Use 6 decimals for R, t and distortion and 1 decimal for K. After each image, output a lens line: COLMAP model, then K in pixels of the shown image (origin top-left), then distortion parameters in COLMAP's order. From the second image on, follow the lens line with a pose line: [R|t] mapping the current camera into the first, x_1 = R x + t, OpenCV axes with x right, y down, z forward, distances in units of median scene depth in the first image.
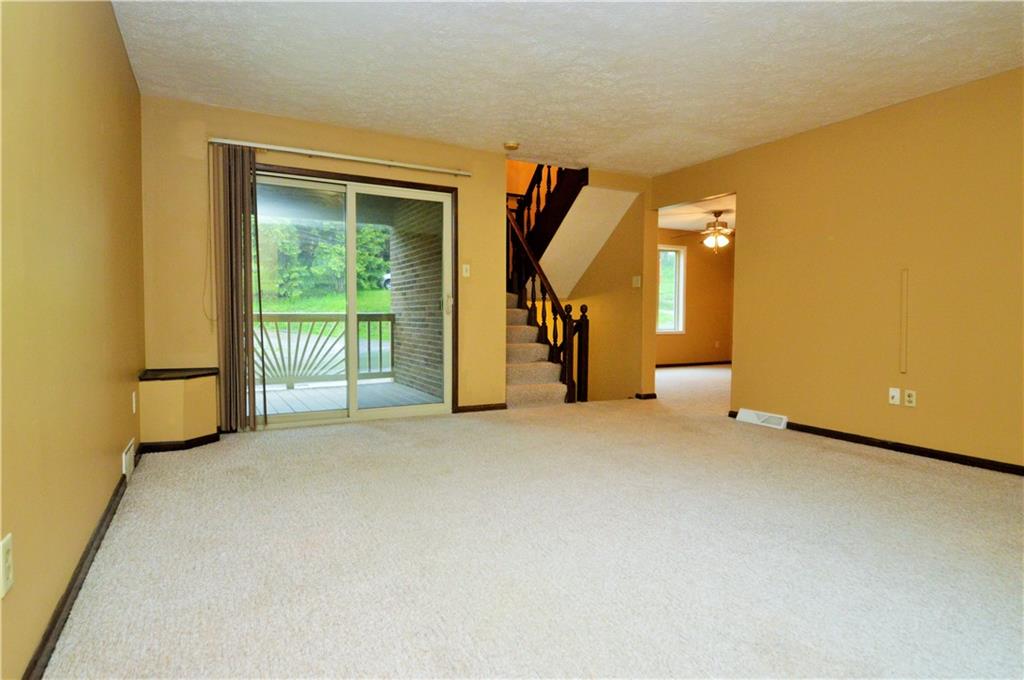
lens RADIAL K [[553.0, 0, 515.4], [0, 553.0, 340.9], [0, 0, 1]] dist [0.029372, -0.038086]
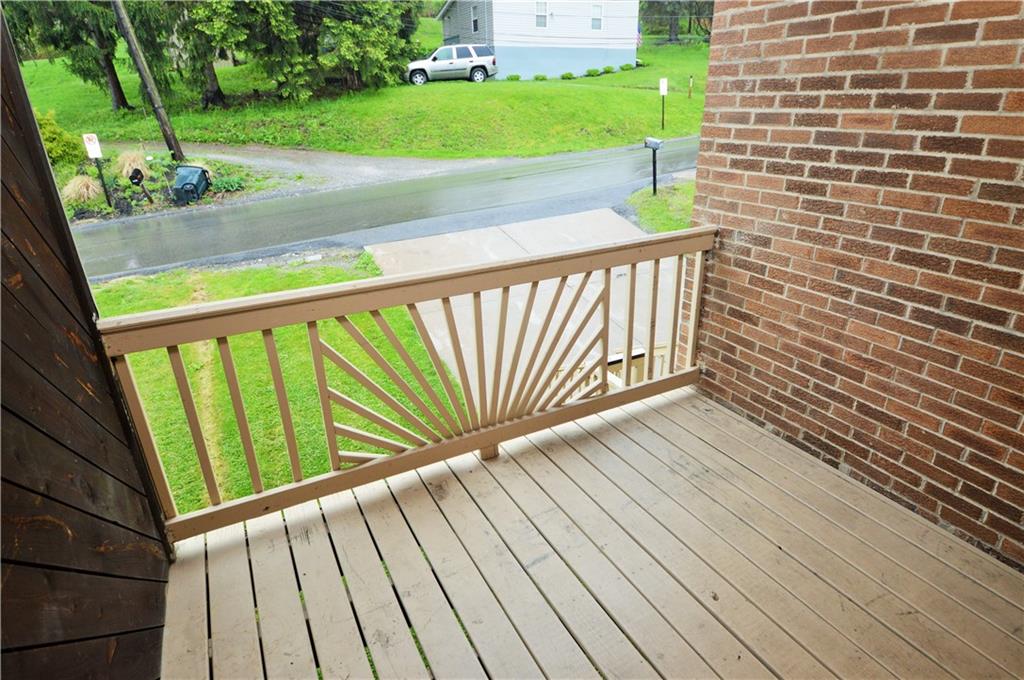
lens RADIAL K [[553.0, 0, 507.1], [0, 553.0, 343.5], [0, 0, 1]] dist [0.029372, -0.038086]
pose [[0.999392, -0.013640, -0.032075, -0.093905], [0.024138, 0.934709, 0.354594, -0.030436], [0.025144, -0.355153, 0.934470, 0.166057]]
